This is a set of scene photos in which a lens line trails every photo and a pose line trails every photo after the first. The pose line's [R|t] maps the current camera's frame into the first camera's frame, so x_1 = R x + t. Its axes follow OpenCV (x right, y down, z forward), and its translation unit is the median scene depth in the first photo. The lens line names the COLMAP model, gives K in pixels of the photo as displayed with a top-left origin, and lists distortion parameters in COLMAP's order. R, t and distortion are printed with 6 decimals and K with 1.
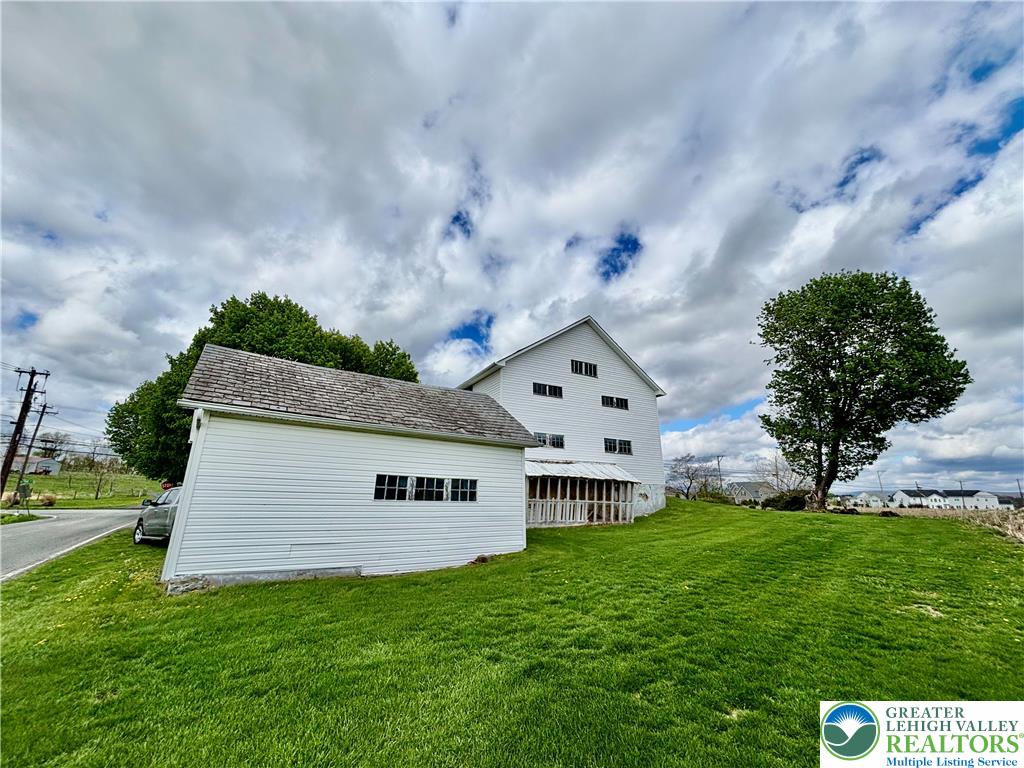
lens RADIAL K [[410.8, 0, 507.0], [0, 410.8, 382.6], [0, 0, 1]] dist [-0.006914, 0.000058]
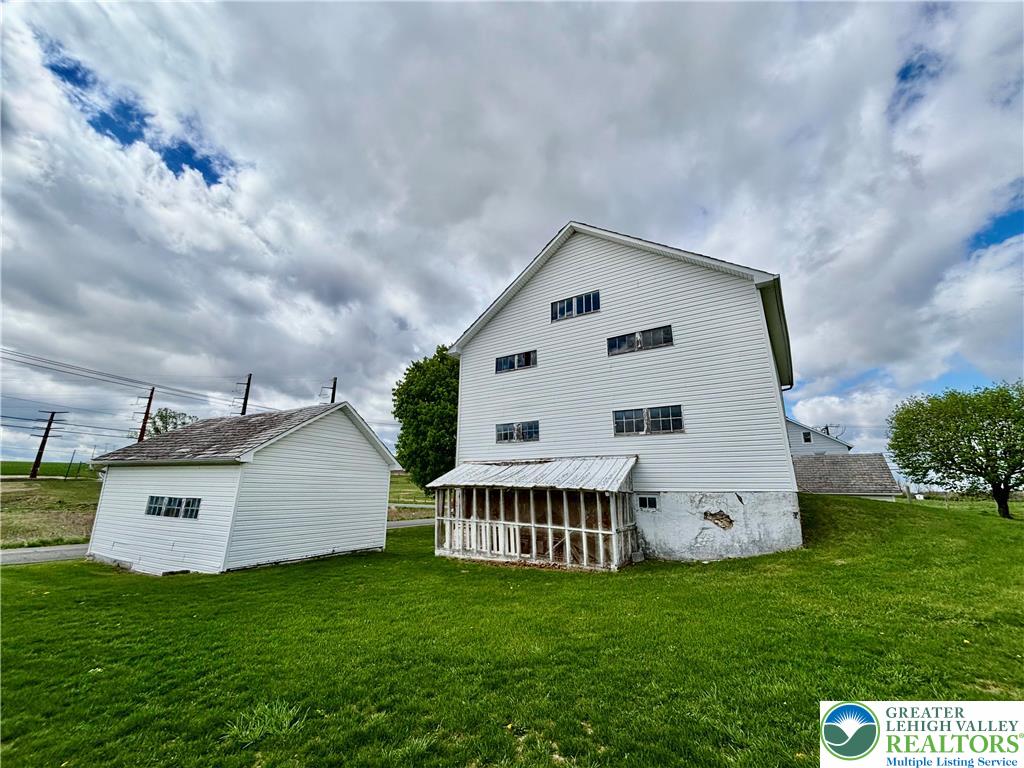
lens RADIAL K [[410.8, 0, 509.0], [0, 410.8, 380.1], [0, 0, 1]] dist [-0.006914, 0.000058]
pose [[0.463381, -0.236745, -0.853949, 0.729424], [0.235656, 0.961875, -0.138792, 0.152782], [0.854251, -0.136925, 0.501505, 0.660510]]
